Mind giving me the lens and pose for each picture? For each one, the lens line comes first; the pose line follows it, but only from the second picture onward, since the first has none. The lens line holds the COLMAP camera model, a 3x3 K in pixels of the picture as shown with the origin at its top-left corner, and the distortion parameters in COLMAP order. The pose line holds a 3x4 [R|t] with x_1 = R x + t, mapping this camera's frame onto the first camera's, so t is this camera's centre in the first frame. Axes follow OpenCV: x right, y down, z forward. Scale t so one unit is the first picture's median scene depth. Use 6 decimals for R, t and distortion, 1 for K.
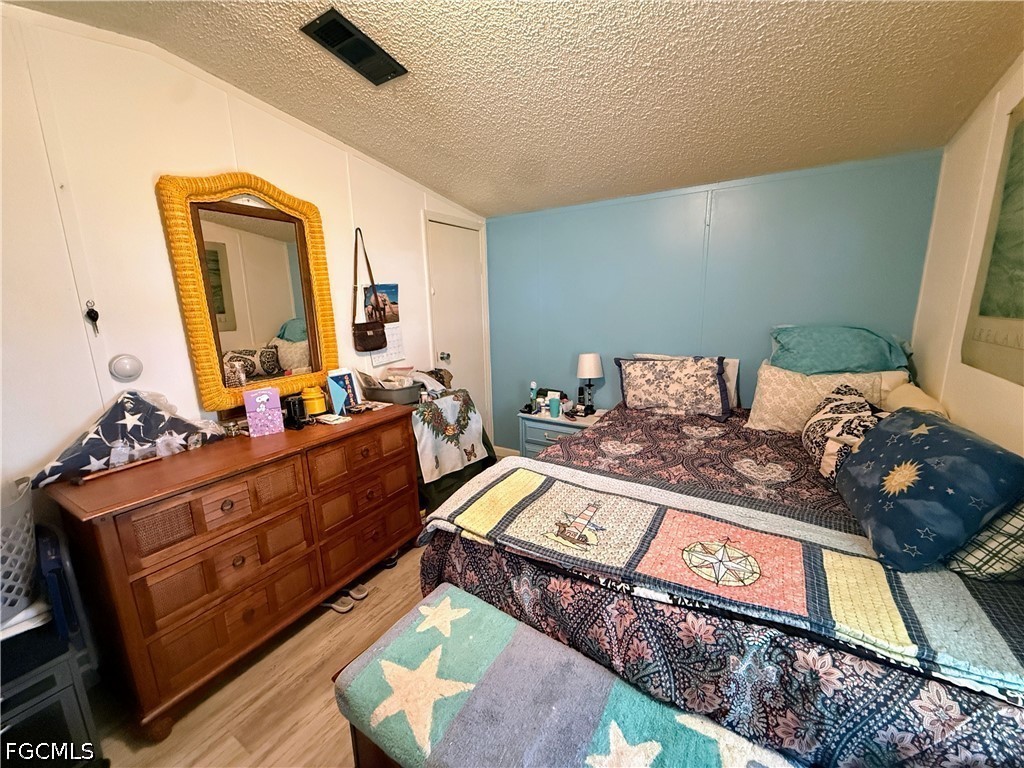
lens RADIAL K [[406.8, 0, 509.1], [0, 406.8, 383.2], [0, 0, 1]] dist [-0.001350, 0.000559]
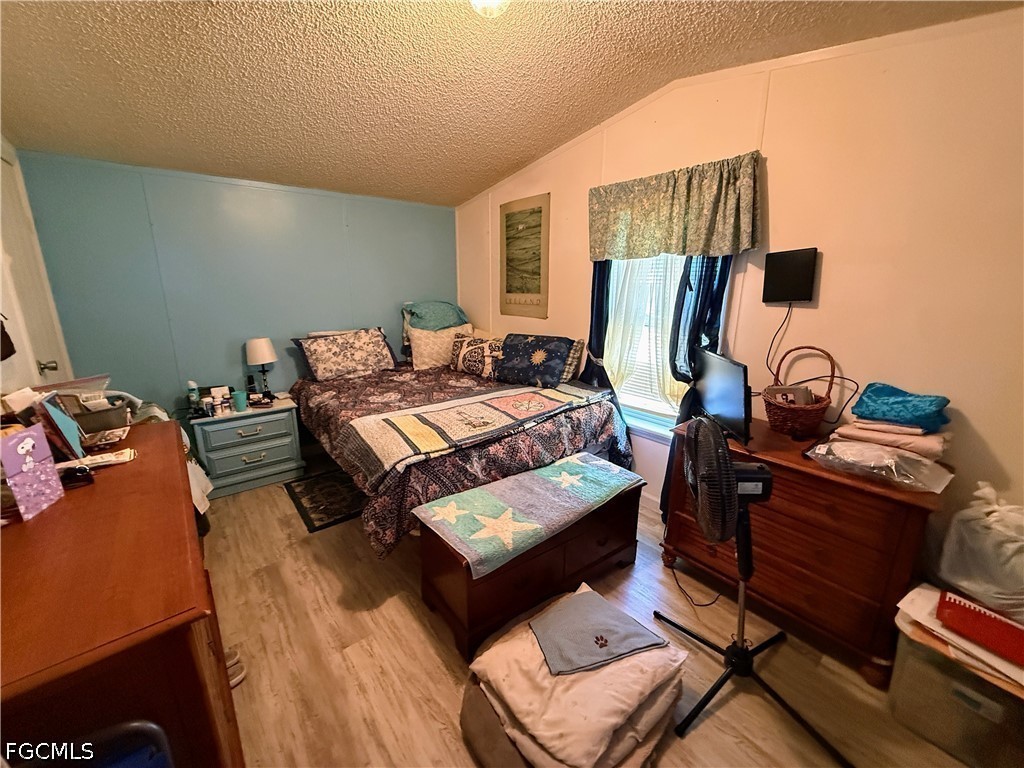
lens RADIAL K [[406.8, 0, 507.4], [0, 406.8, 383.8], [0, 0, 1]] dist [-0.001350, 0.000559]
pose [[0.323247, -0.201762, 0.924556, -1.158485], [0.181212, 0.972124, 0.148787, -0.009044], [-0.928802, 0.119445, 0.350797, 0.266778]]
